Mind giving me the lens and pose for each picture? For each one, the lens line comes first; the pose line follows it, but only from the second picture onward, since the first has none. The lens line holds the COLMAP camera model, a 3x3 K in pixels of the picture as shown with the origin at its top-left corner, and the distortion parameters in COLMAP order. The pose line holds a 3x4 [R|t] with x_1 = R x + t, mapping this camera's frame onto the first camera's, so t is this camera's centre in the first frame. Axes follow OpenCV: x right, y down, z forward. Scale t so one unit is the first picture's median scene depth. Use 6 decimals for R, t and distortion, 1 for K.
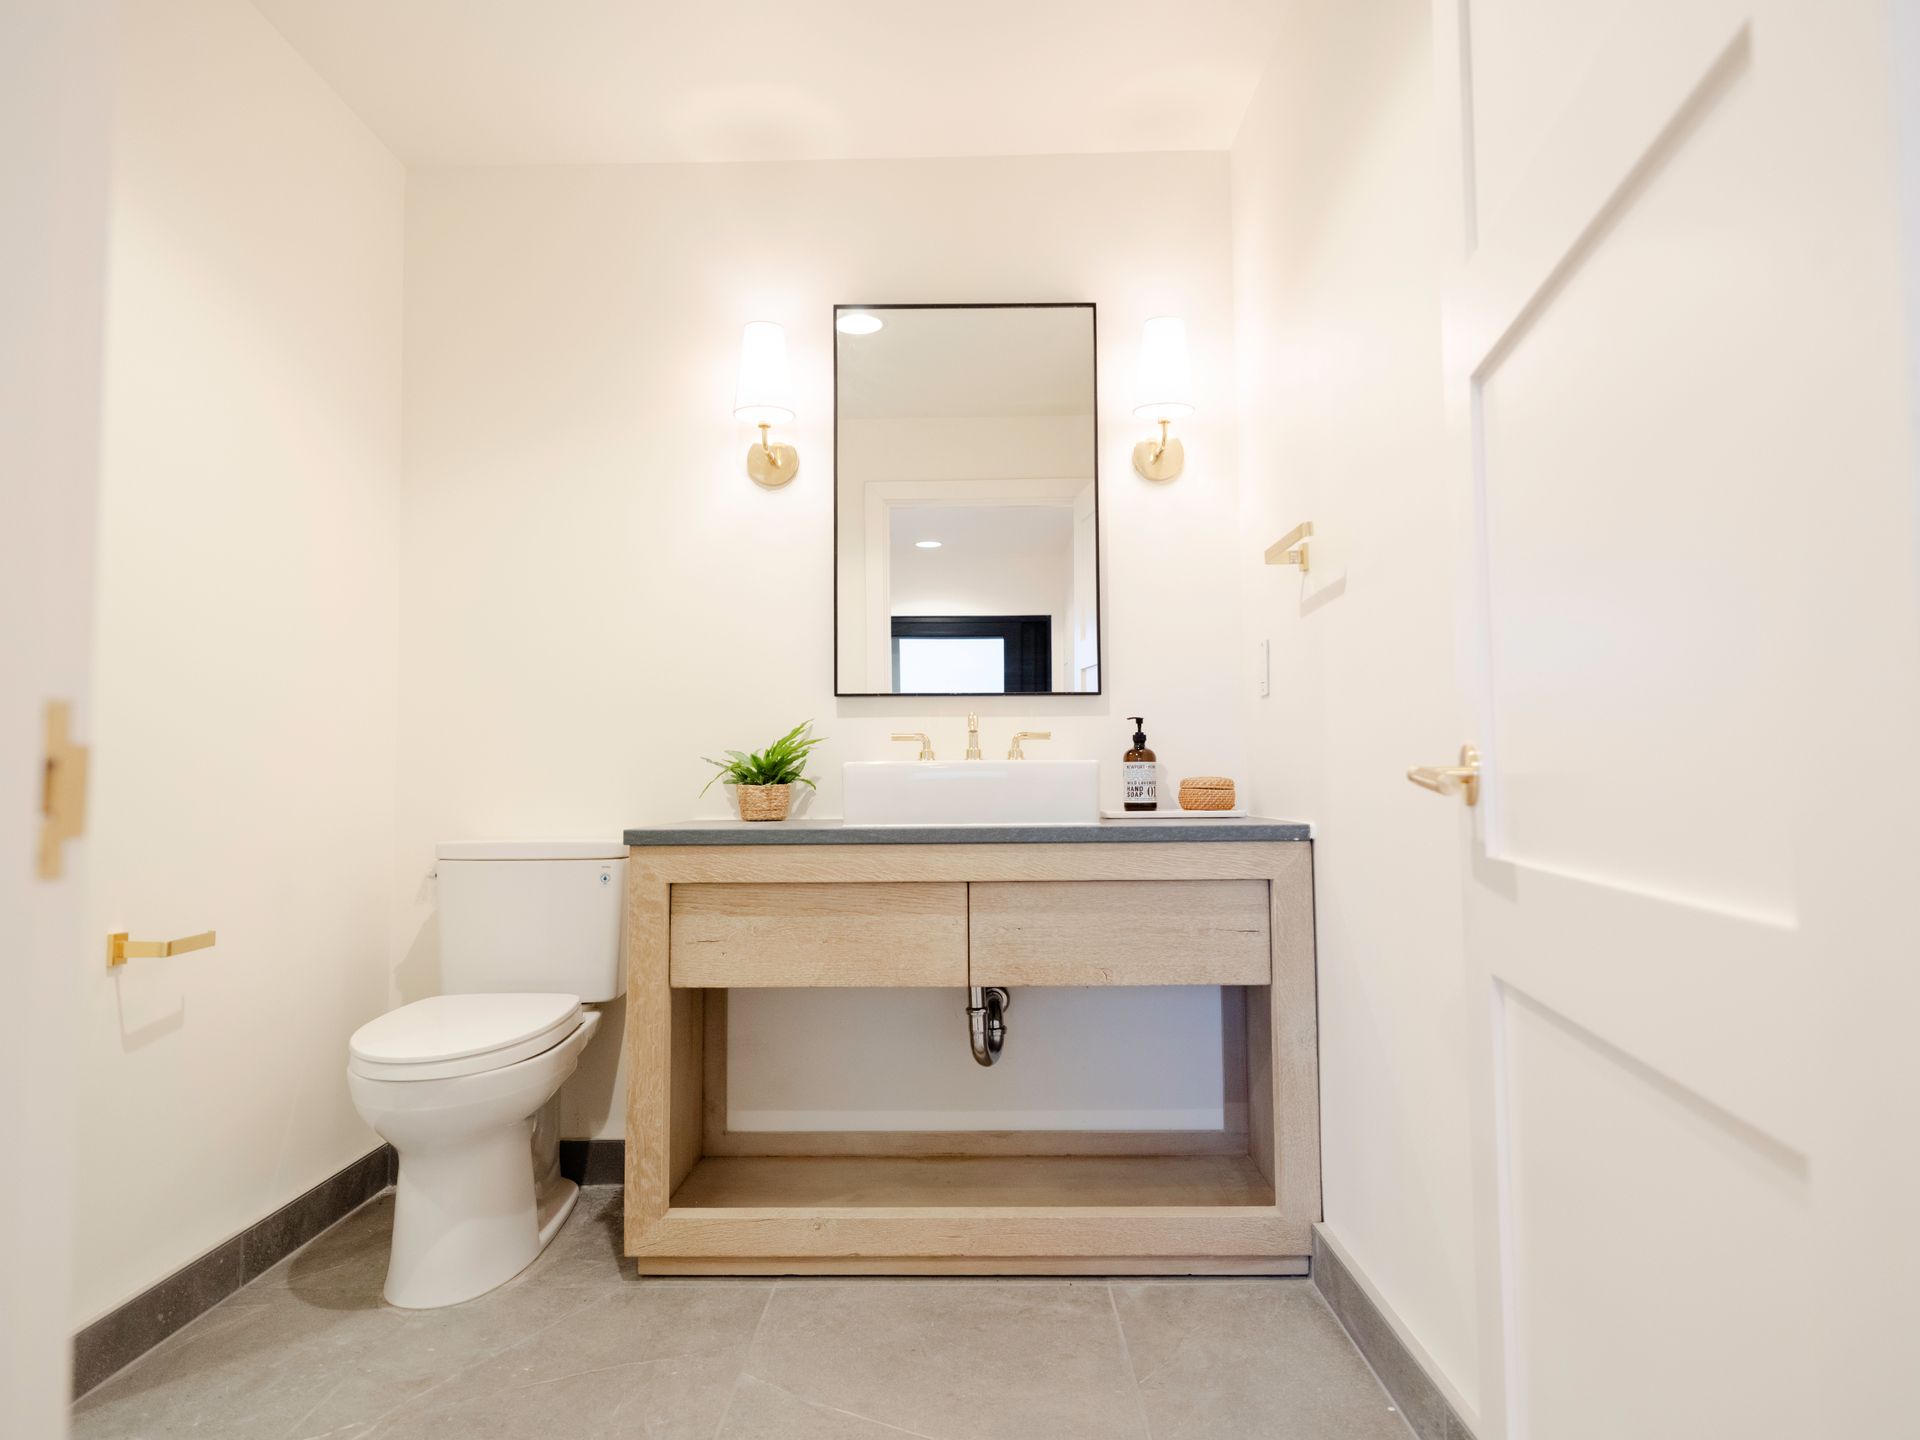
lens RADIAL K [[1190.4, 0, 969.8], [0, 1190.4, 711.4], [0, 0, 1]] dist [0.003123, 0.001361]
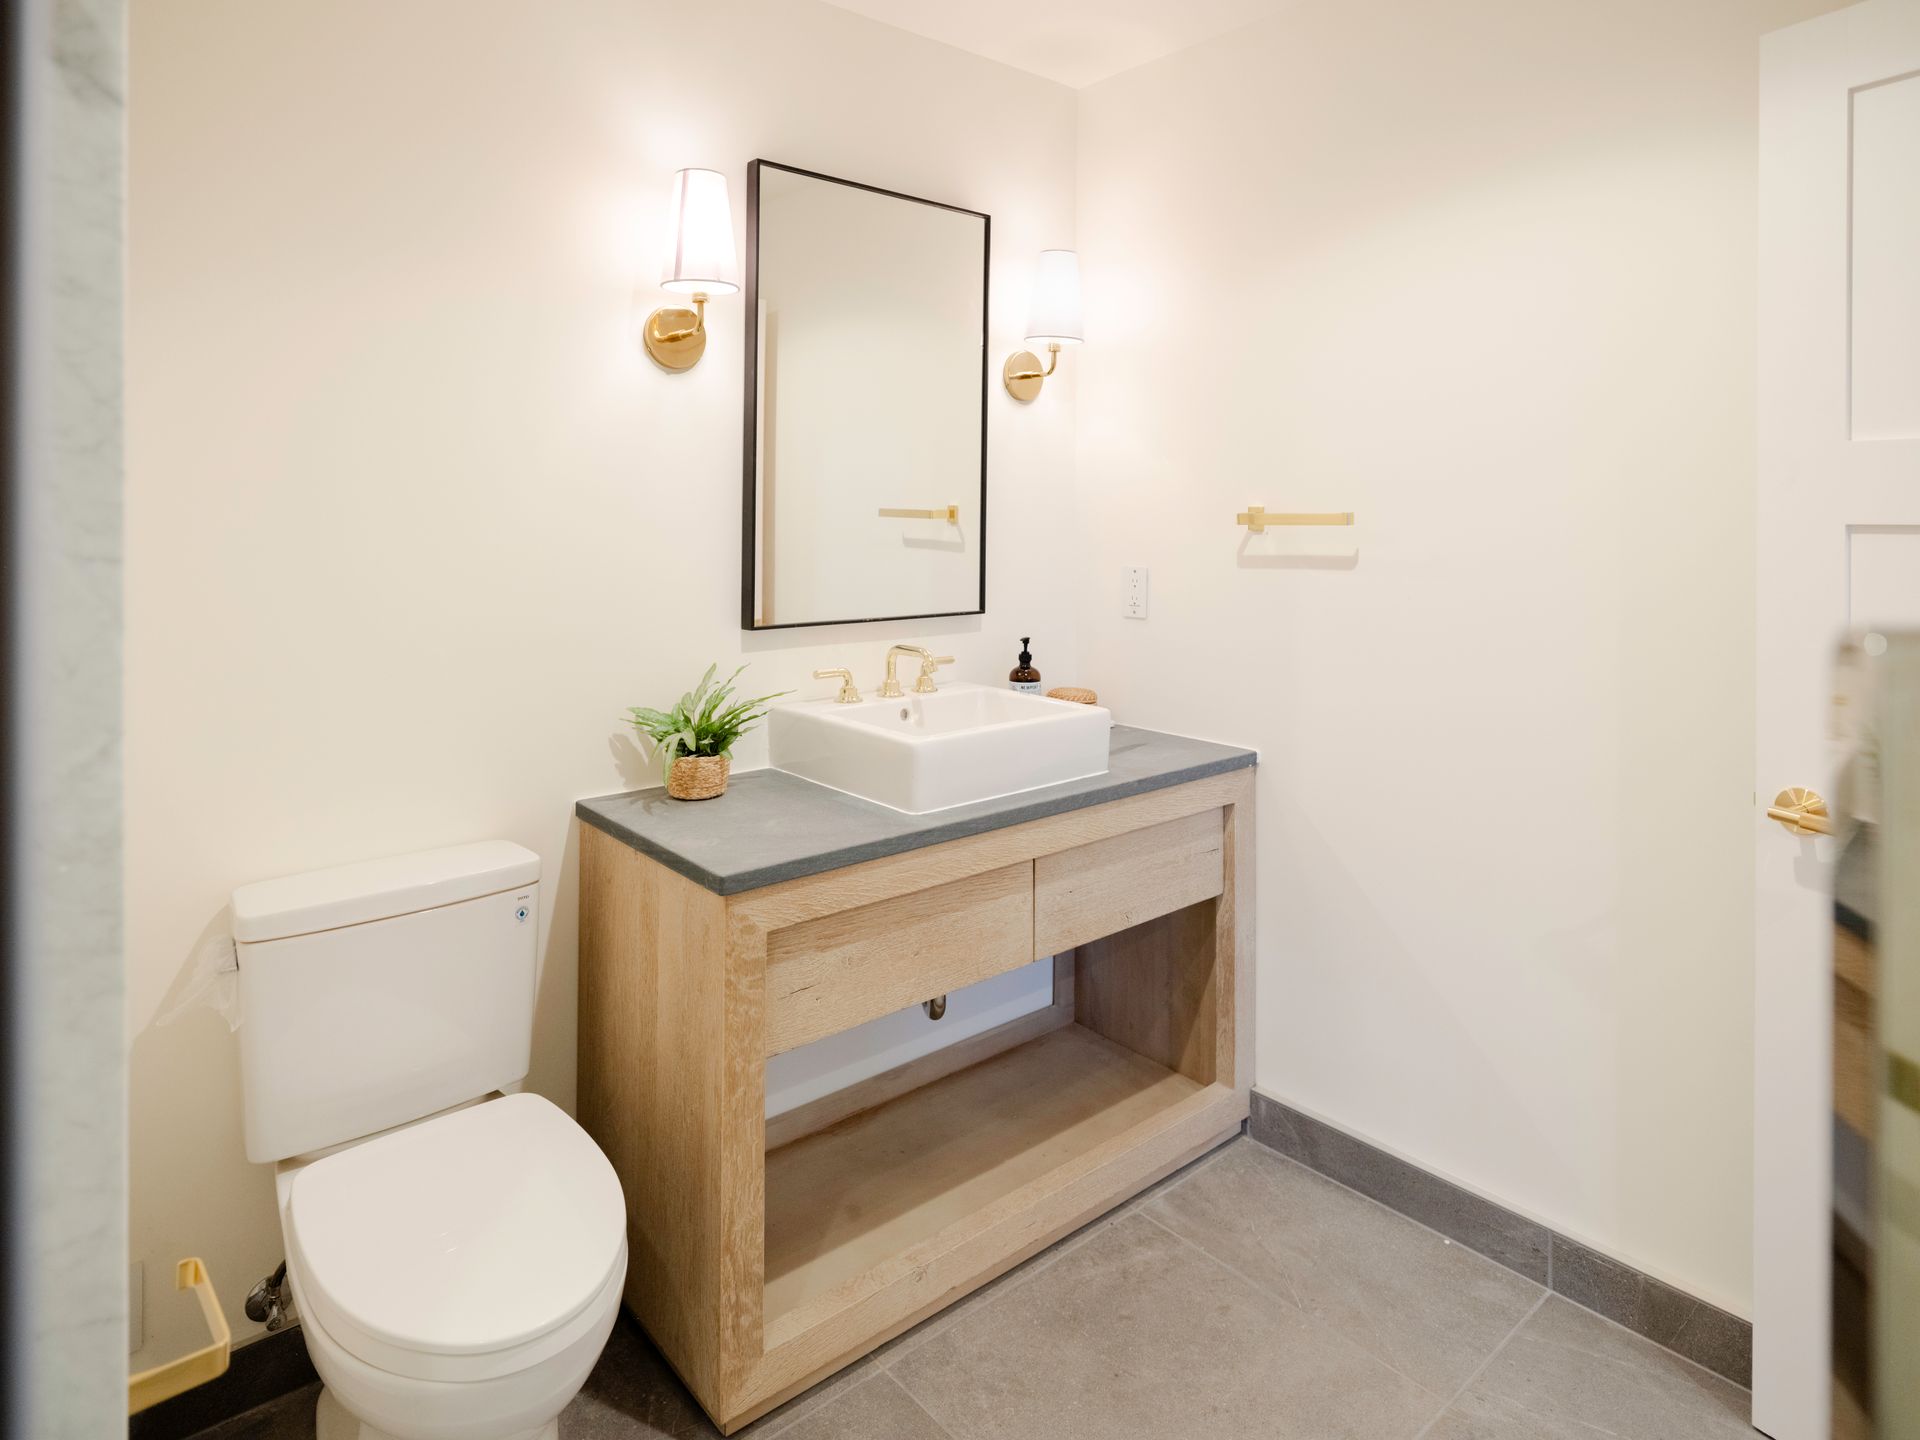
lens RADIAL K [[1099.0, 0, 957.1], [0, 1099.0, 518.9], [0, 0, 1]] dist [0.003516, -0.000643]
pose [[0.756423, 0.008031, 0.654034, -0.629936], [-0.046174, 0.998086, 0.041147, -0.160195], [-0.652451, -0.061324, 0.755346, 0.389768]]
